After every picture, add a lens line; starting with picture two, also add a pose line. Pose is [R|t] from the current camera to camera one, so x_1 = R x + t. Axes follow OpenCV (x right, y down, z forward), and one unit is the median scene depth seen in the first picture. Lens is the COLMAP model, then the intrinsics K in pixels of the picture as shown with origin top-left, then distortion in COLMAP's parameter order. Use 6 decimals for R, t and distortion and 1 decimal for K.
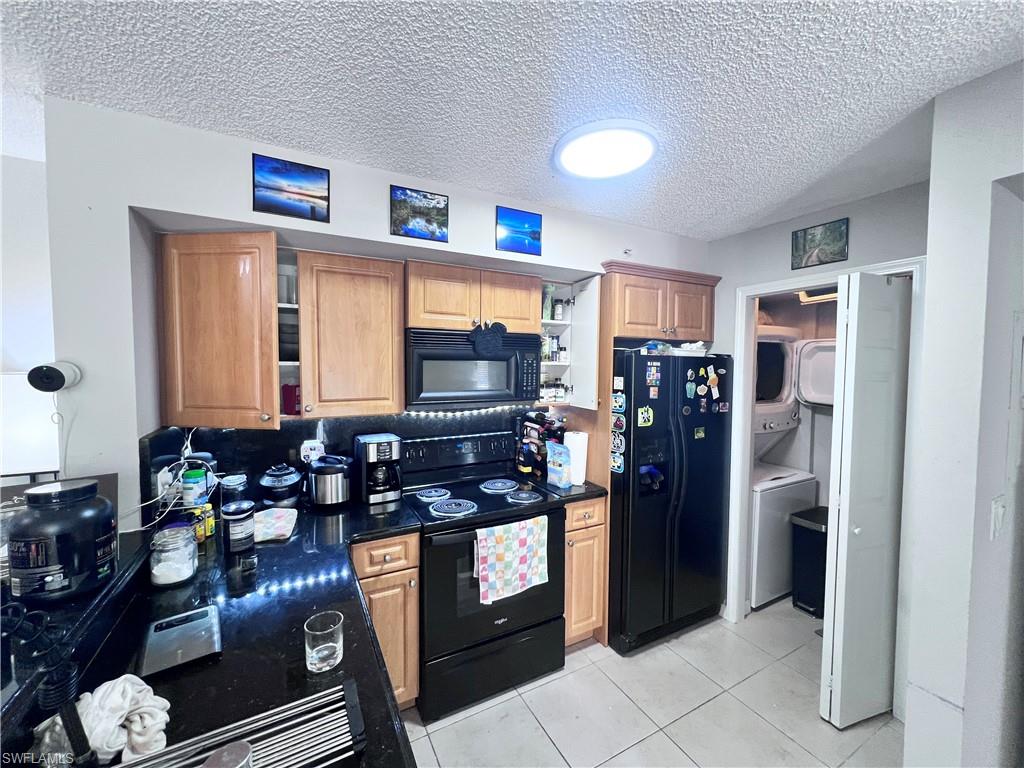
lens RADIAL K [[405.8, 0, 512.0], [0, 405.8, 384.0], [0, 0, 1]] dist [-0.000619, -0.000036]
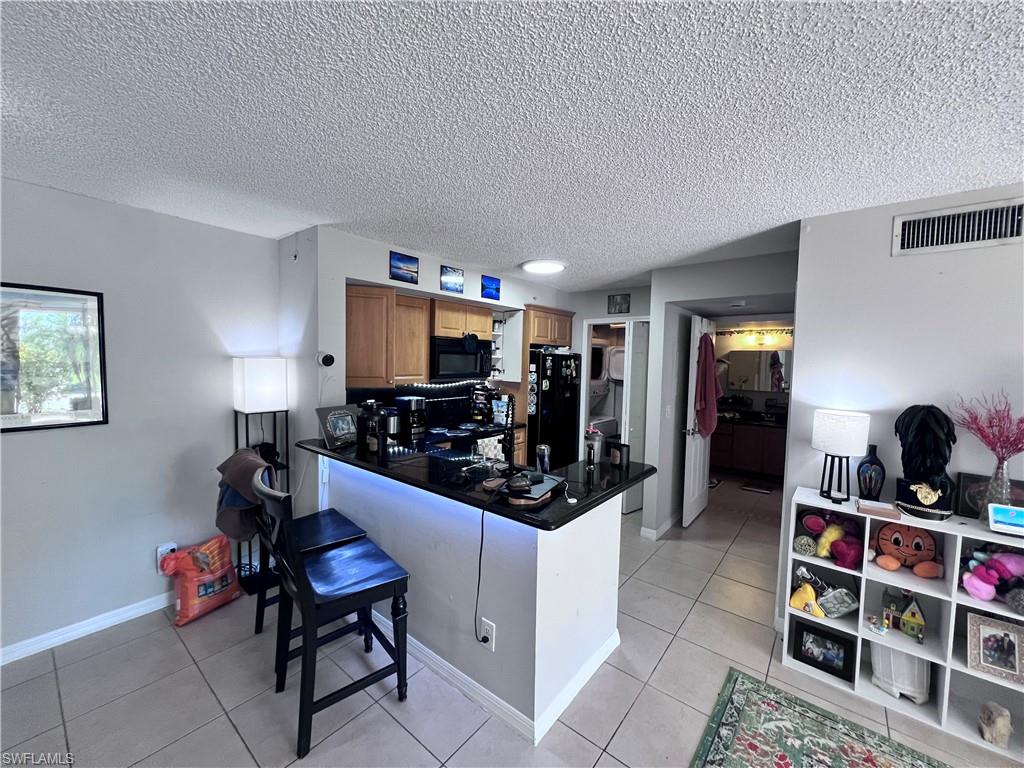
lens RADIAL K [[405.8, 0, 512.0], [0, 405.8, 384.0], [0, 0, 1]] dist [-0.000619, -0.000036]
pose [[0.921762, -0.008119, 0.387671, -0.561482], [0.001295, 0.999840, 0.017860, 0.040071], [-0.387754, -0.015960, 0.921625, -0.719549]]
